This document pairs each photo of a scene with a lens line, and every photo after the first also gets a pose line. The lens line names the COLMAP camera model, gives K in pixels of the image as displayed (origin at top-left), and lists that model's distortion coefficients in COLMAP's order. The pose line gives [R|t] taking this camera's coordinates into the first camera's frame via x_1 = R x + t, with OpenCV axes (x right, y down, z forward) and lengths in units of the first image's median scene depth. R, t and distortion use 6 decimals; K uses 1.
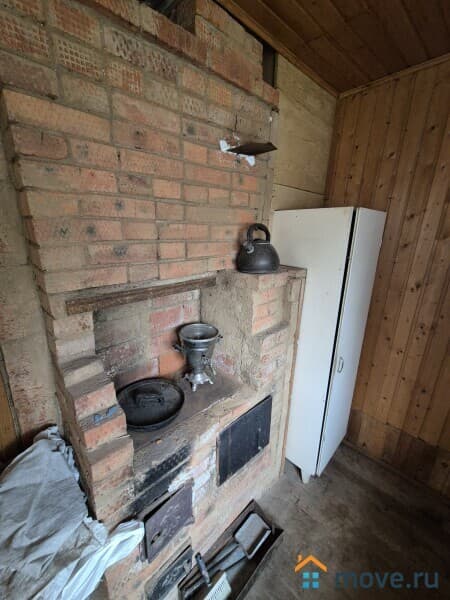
lens RADIAL K [[244.6, 0, 220.3], [0, 244.6, 297.3], [0, 0, 1]] dist [-0.002667, 0.000333]
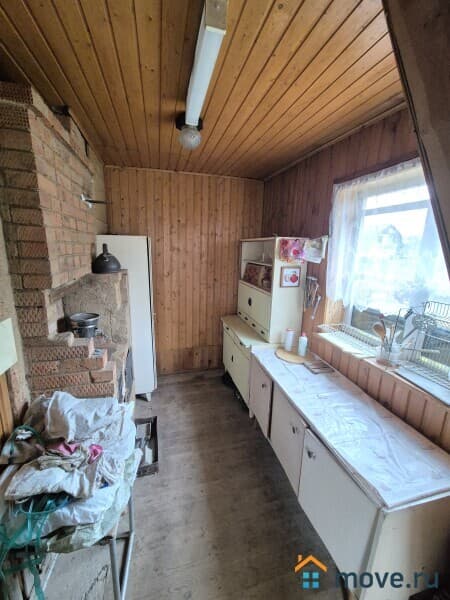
lens RADIAL K [[244.6, 0, 219.8], [0, 244.6, 299.1], [0, 0, 1]] dist [-0.002667, 0.000333]
pose [[0.485620, -0.186731, 0.853993, -1.082127], [0.231351, 0.969539, 0.080439, 0.129462], [-0.843000, 0.158509, 0.514028, -0.529802]]
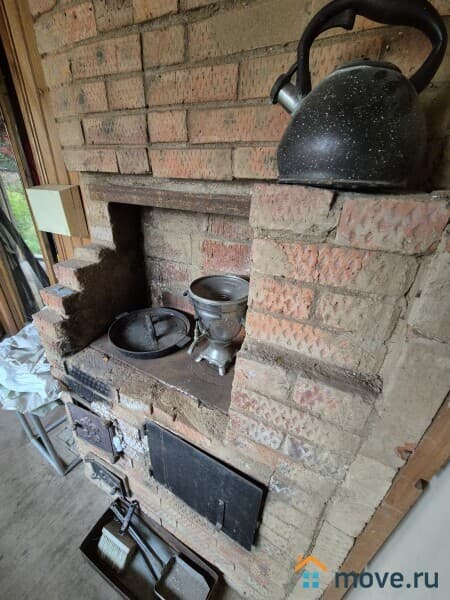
lens RADIAL K [[244.6, 0, 223.8], [0, 244.6, 299.1], [0, 0, 1]] dist [-0.002667, 0.000333]
pose [[0.329261, 0.418521, -0.846420, 0.515464], [-0.290795, 0.897781, 0.330797, -0.044070], [0.898346, 0.137216, 0.417308, 0.864703]]
